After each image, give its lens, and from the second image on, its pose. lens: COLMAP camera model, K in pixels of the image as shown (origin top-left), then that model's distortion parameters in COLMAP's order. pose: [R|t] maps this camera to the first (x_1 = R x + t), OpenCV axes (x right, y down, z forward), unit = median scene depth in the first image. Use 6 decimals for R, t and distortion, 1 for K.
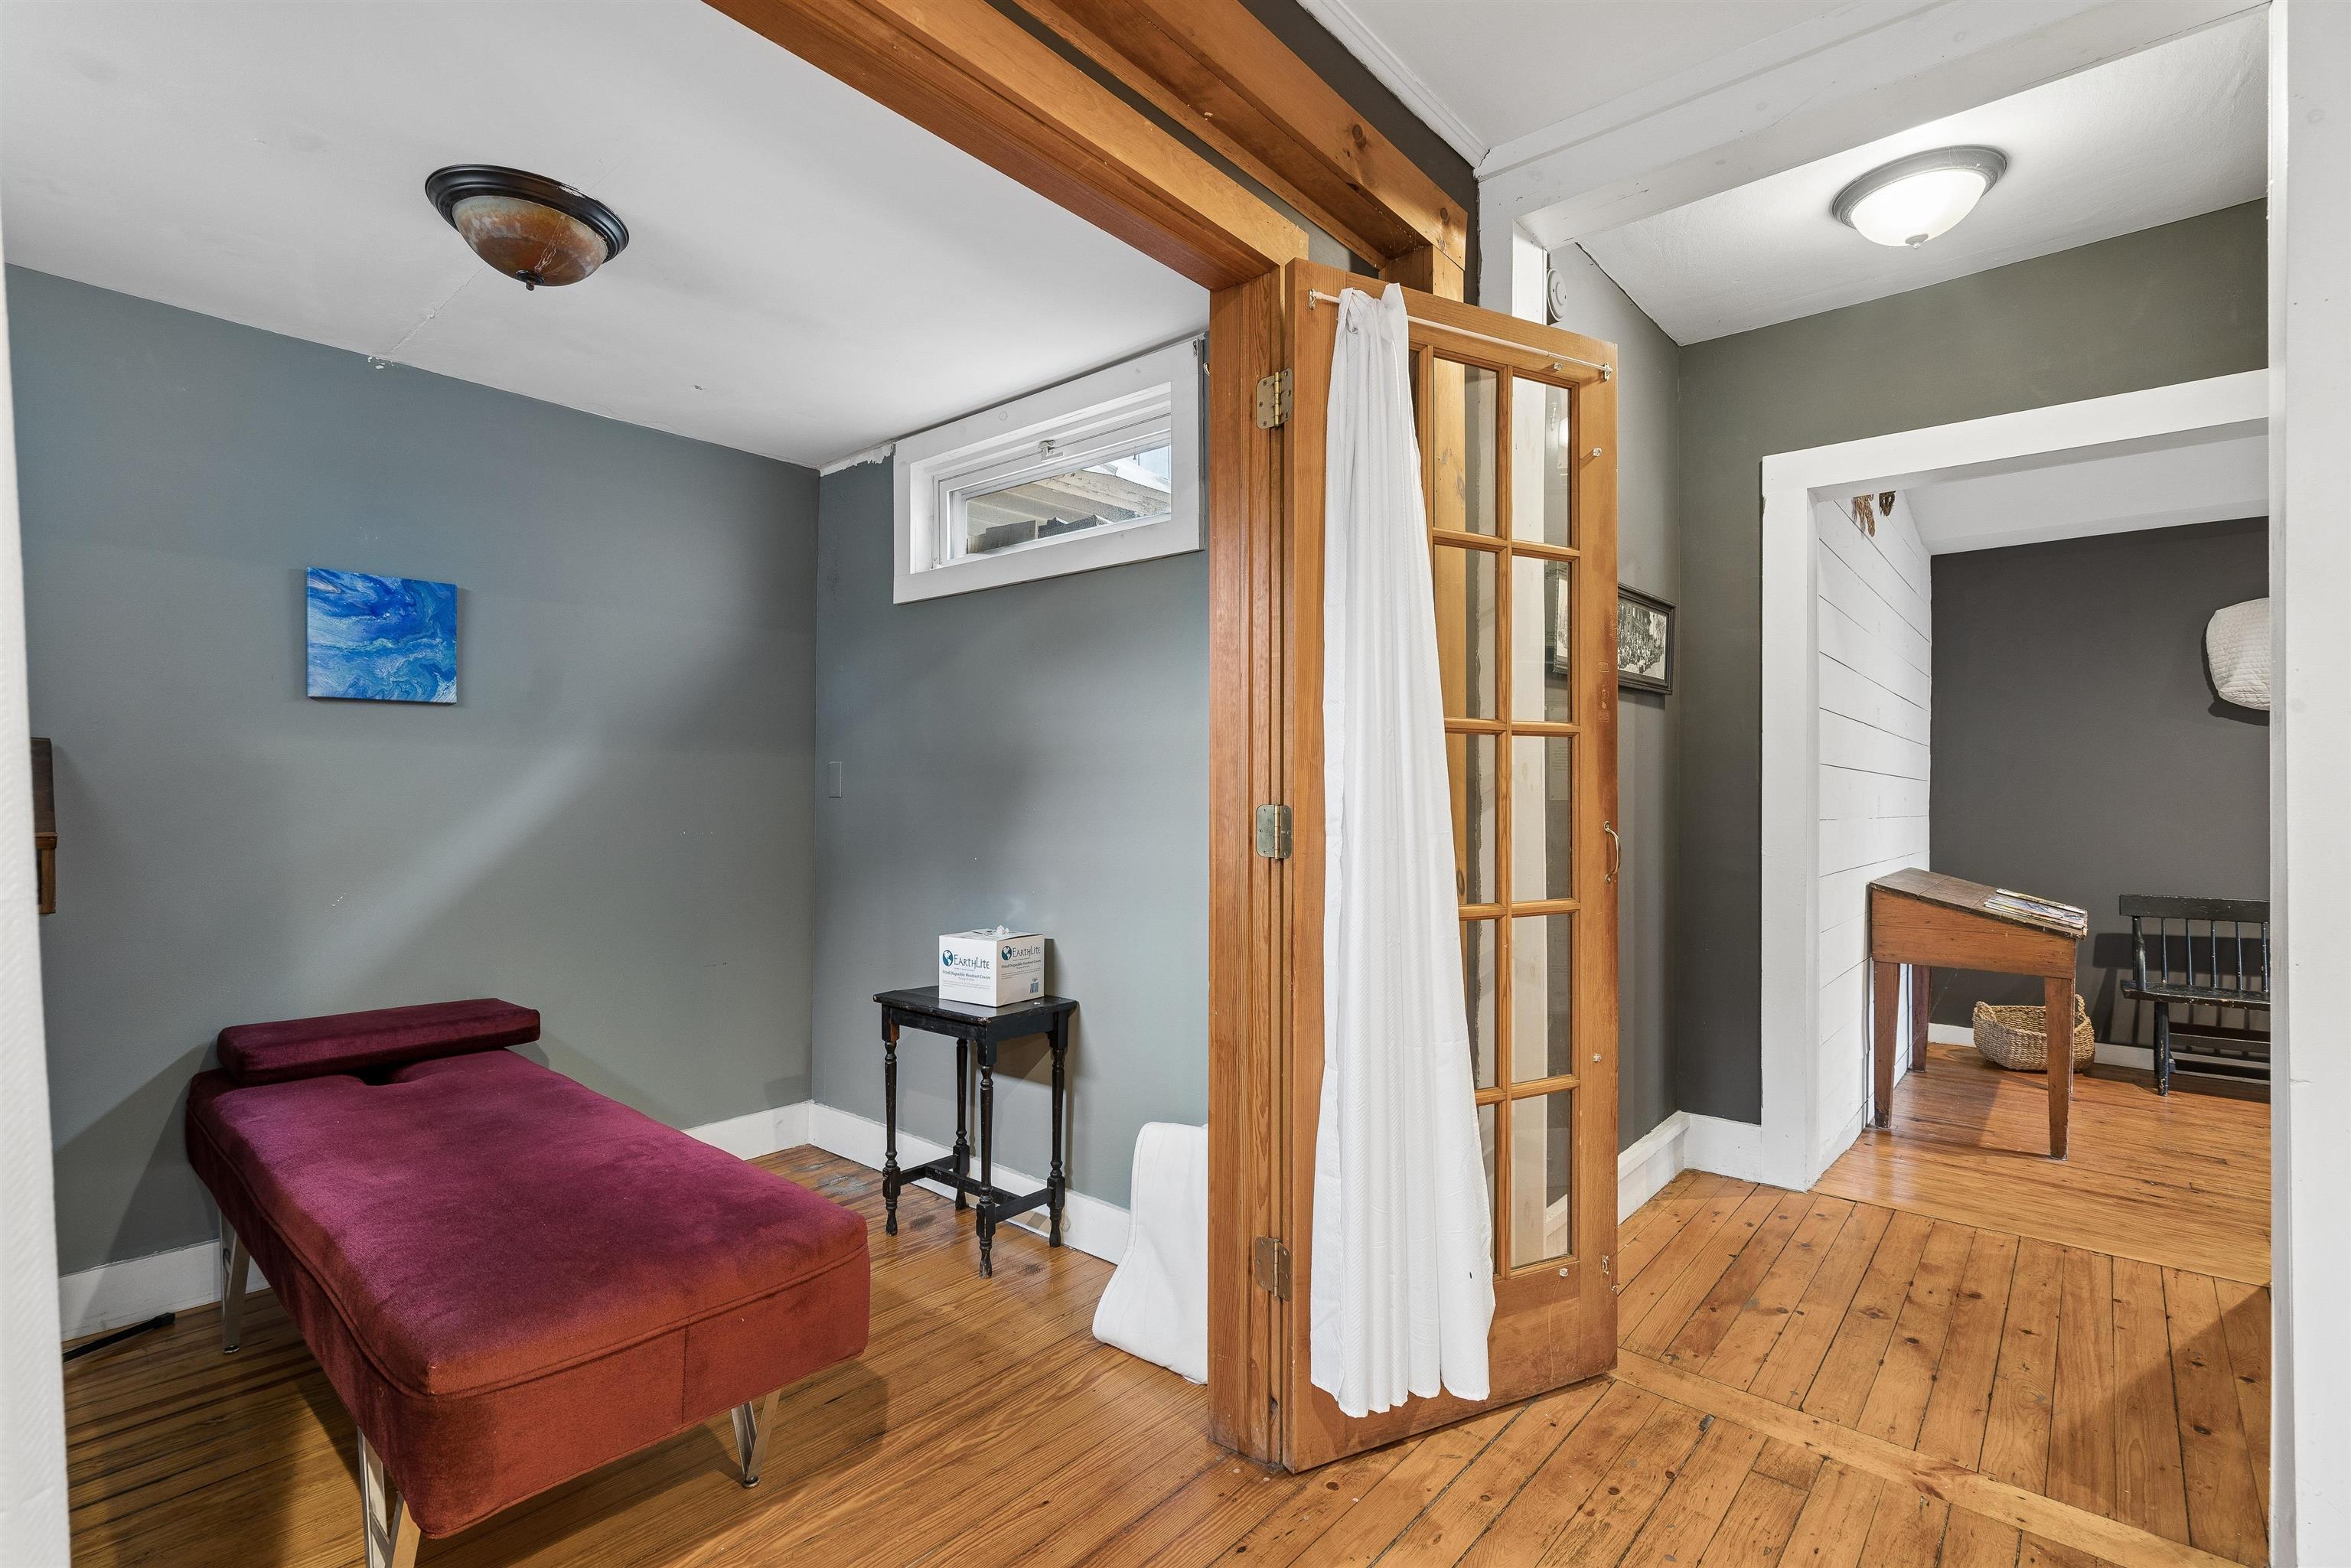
lens RADIAL K [[1070.6, 0, 1172.5], [0, 1070.6, 795.2], [0, 0, 1]] dist [-0.005461, 0.002876]
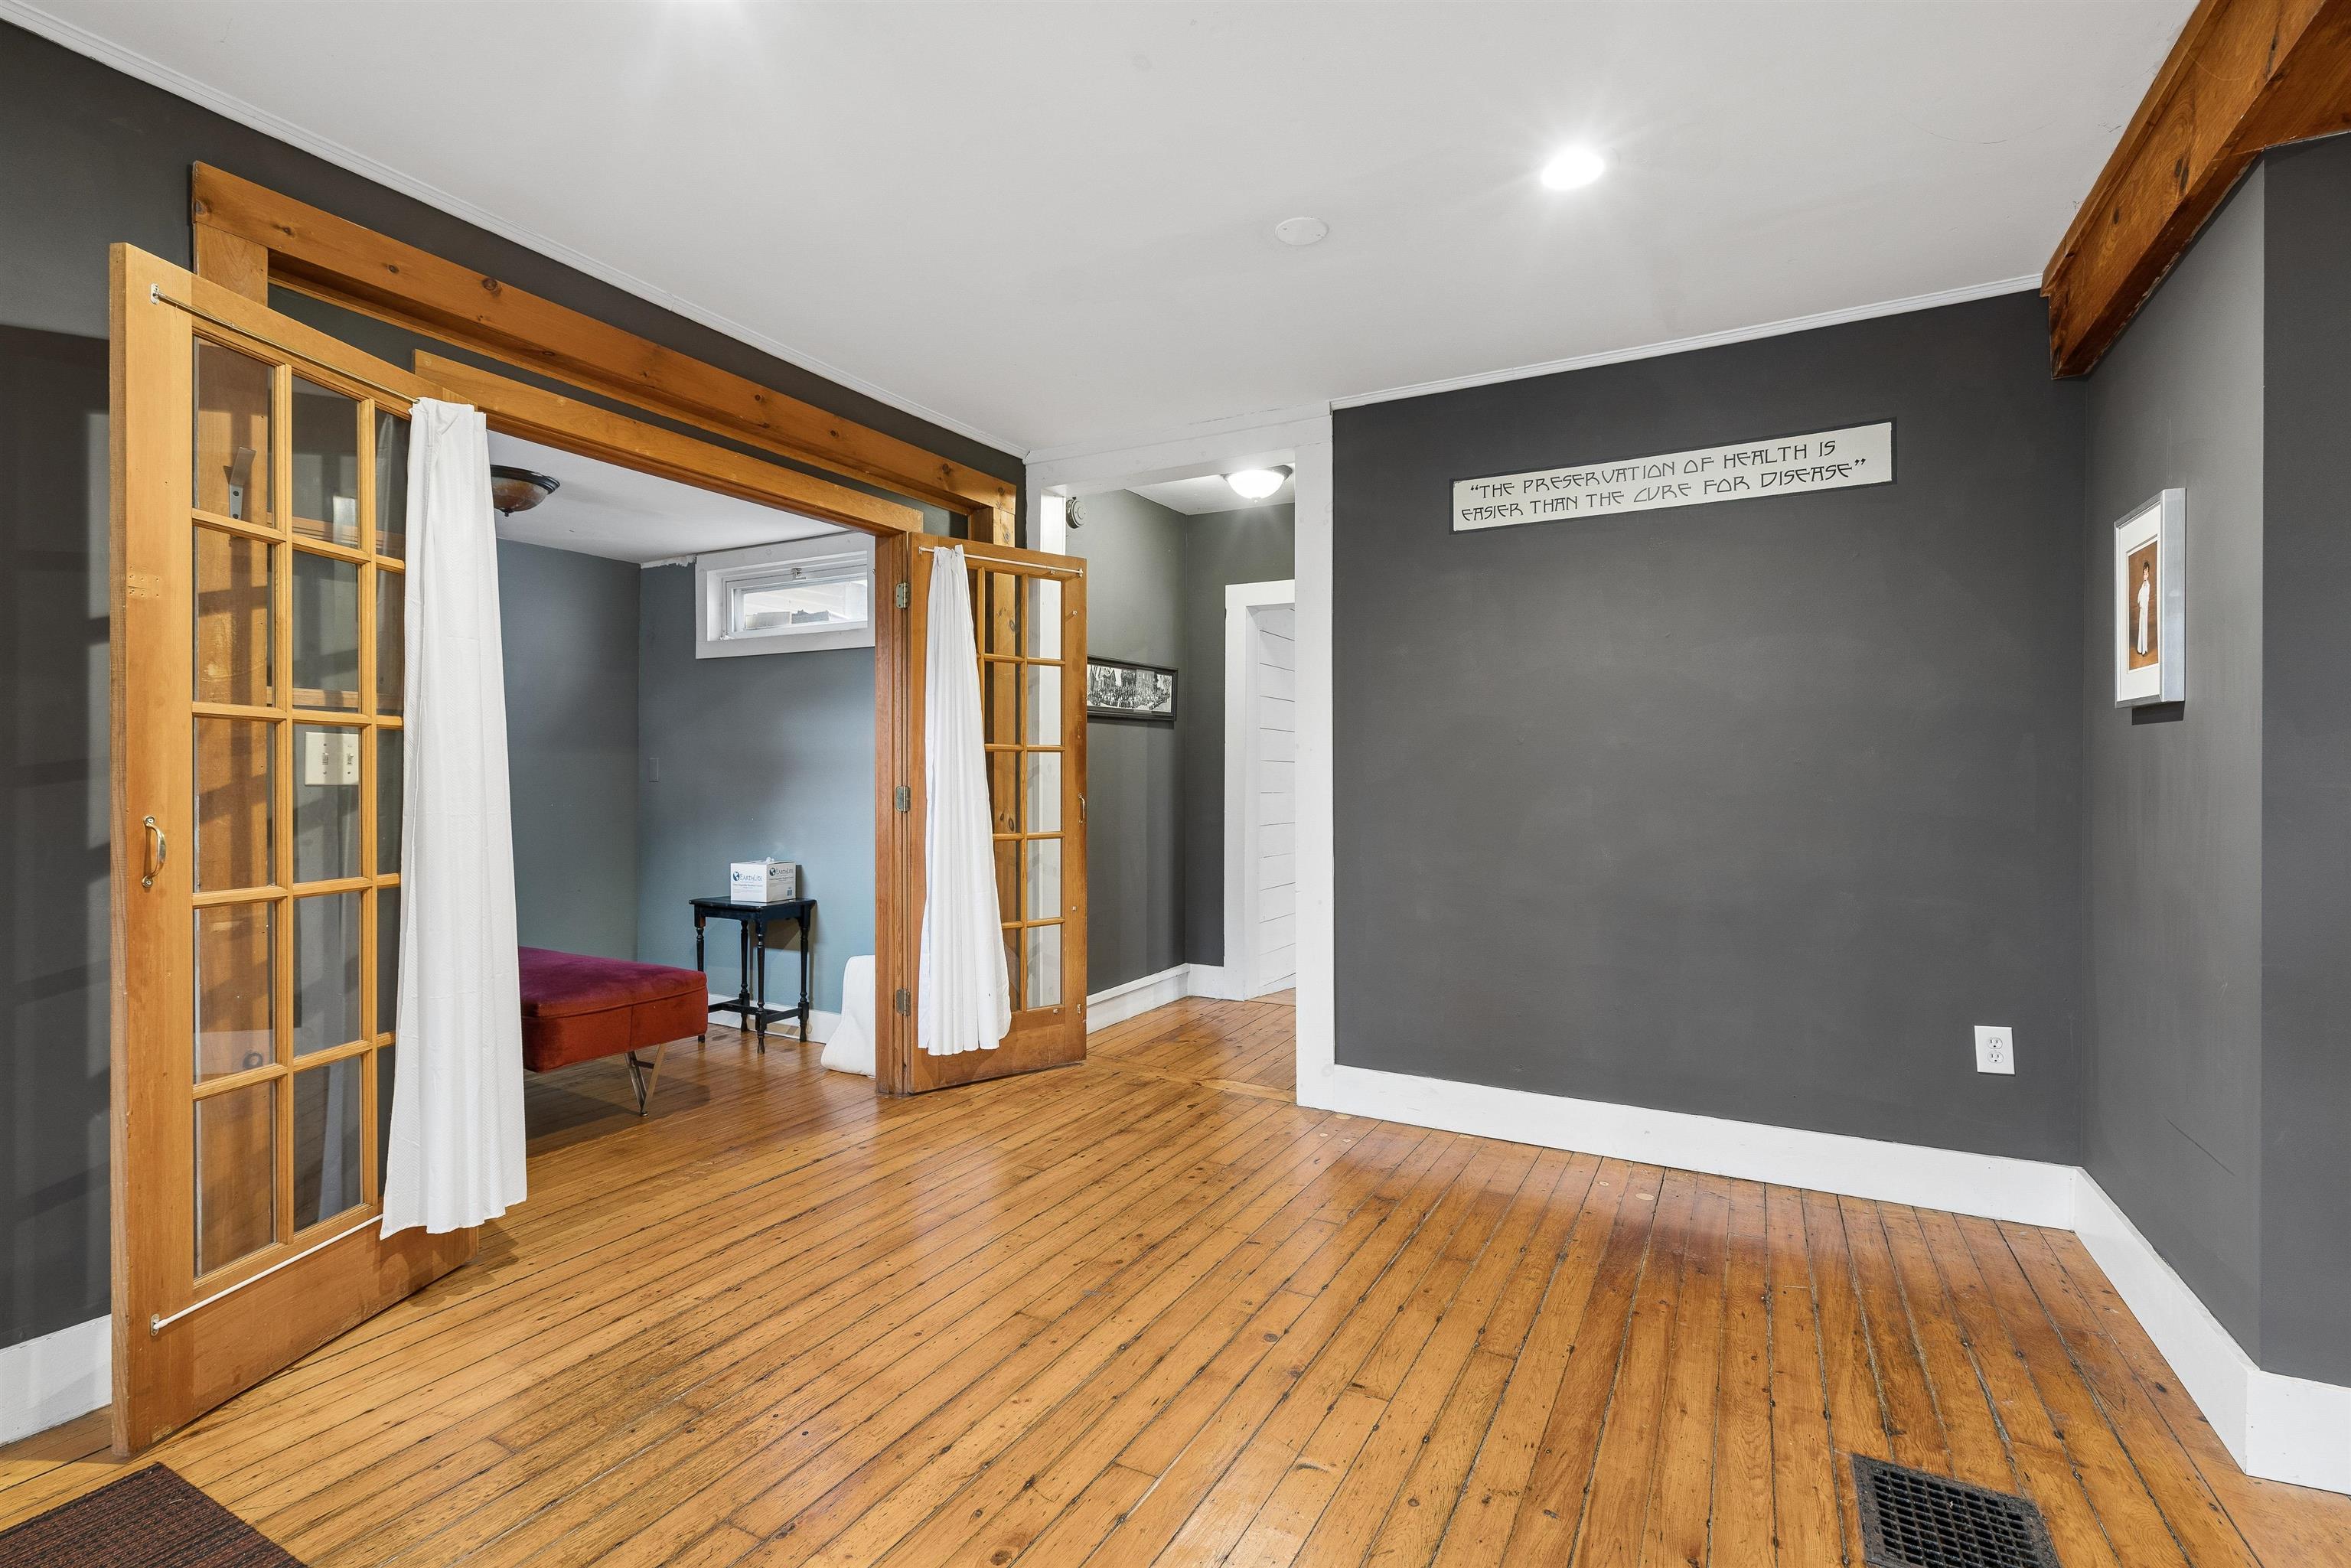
lens RADIAL K [[1070.6, 0, 1164.3], [0, 1070.6, 784.7], [0, 0, 1]] dist [-0.005461, 0.002876]
pose [[0.980519, -0.003296, 0.196396, 0.126008], [0.001521, 0.999957, 0.009189, -0.008547], [-0.196418, -0.008711, 0.980482, -0.812464]]
